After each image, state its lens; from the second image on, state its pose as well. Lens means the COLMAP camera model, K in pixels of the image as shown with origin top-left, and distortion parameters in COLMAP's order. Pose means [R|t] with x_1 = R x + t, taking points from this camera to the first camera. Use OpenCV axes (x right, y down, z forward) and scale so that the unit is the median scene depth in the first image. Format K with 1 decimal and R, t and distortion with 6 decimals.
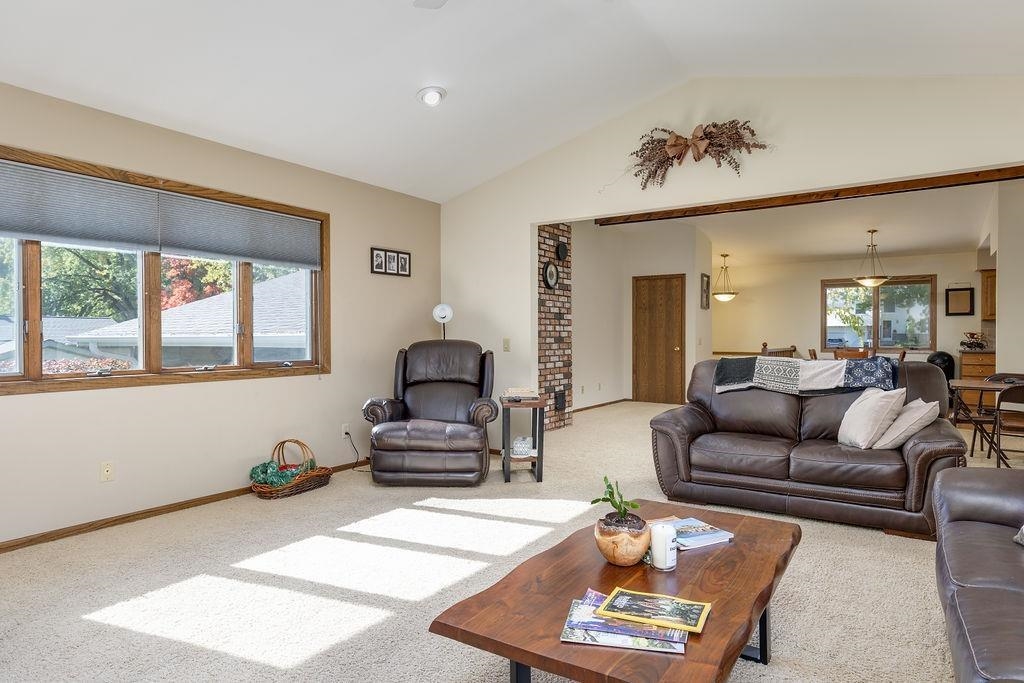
lens RADIAL K [[579.7, 0, 515.4], [0, 579.7, 333.7], [0, 0, 1]] dist [0.031430, 0.000997]
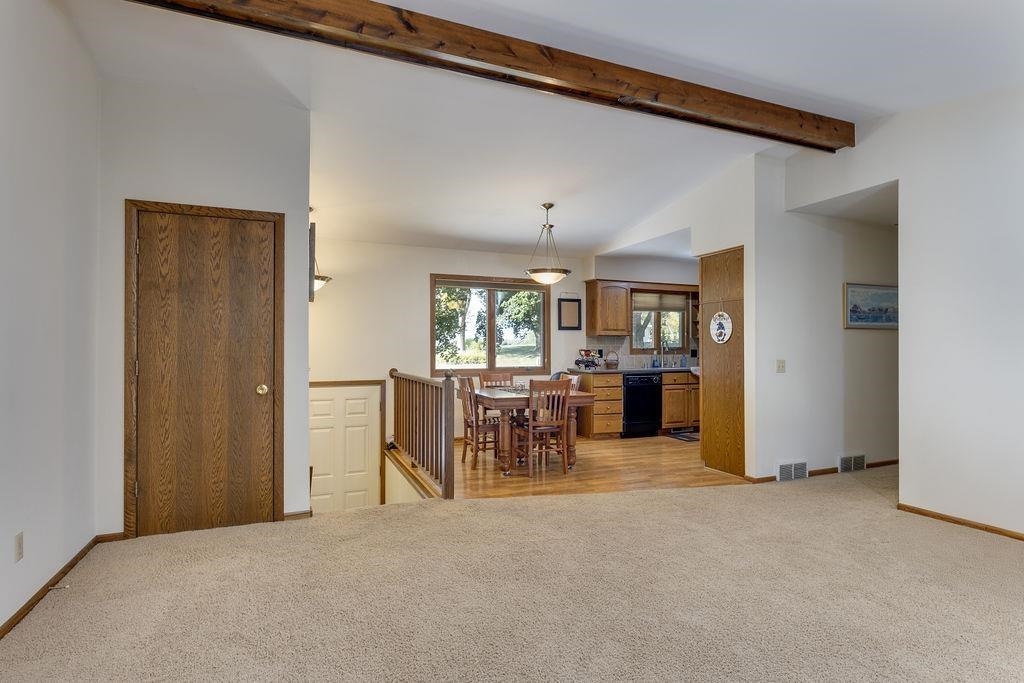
lens RADIAL K [[524.2, 0, 516.6], [0, 524.2, 341.5], [0, 0, 1]] dist [0.000228, 0.000604]
pose [[0.538534, 0.010905, 0.842533, 0.058044], [0.003331, 0.999881, -0.015071, -0.002311], [-0.842597, 0.010923, 0.538433, 0.641582]]
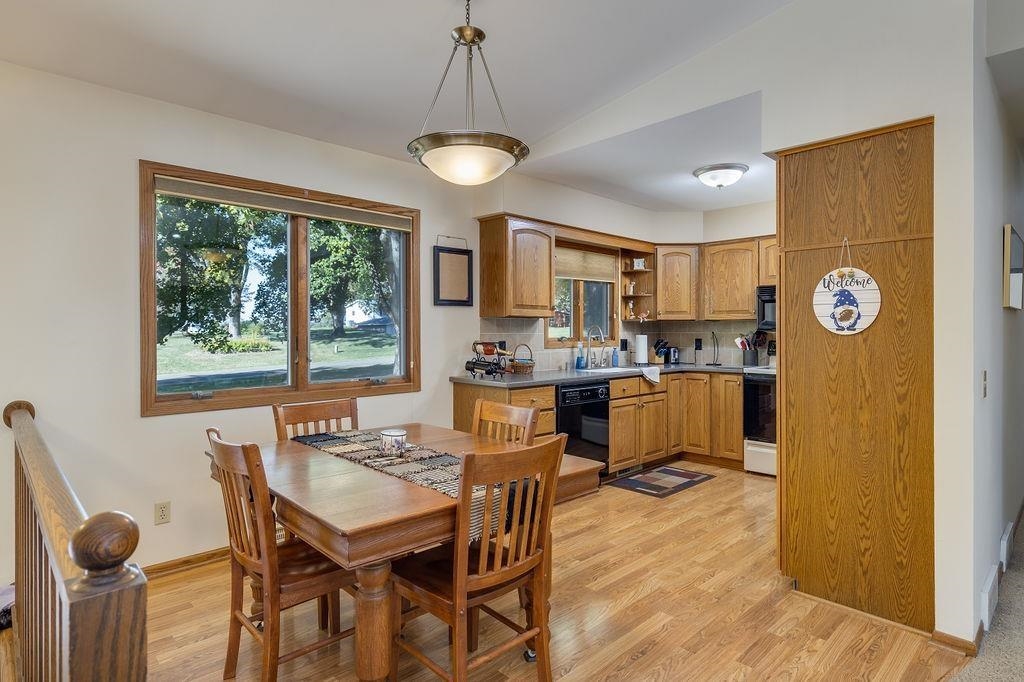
lens RADIAL K [[543.8, 0, 526.2], [0, 543.8, 336.3], [0, 0, 1]] dist [0.004870, -0.000387]
pose [[0.182681, -0.009401, 0.983127, 0.329871], [0.004425, 0.999952, 0.008739, -0.009793], [-0.983162, 0.002754, 0.182714, 0.852160]]
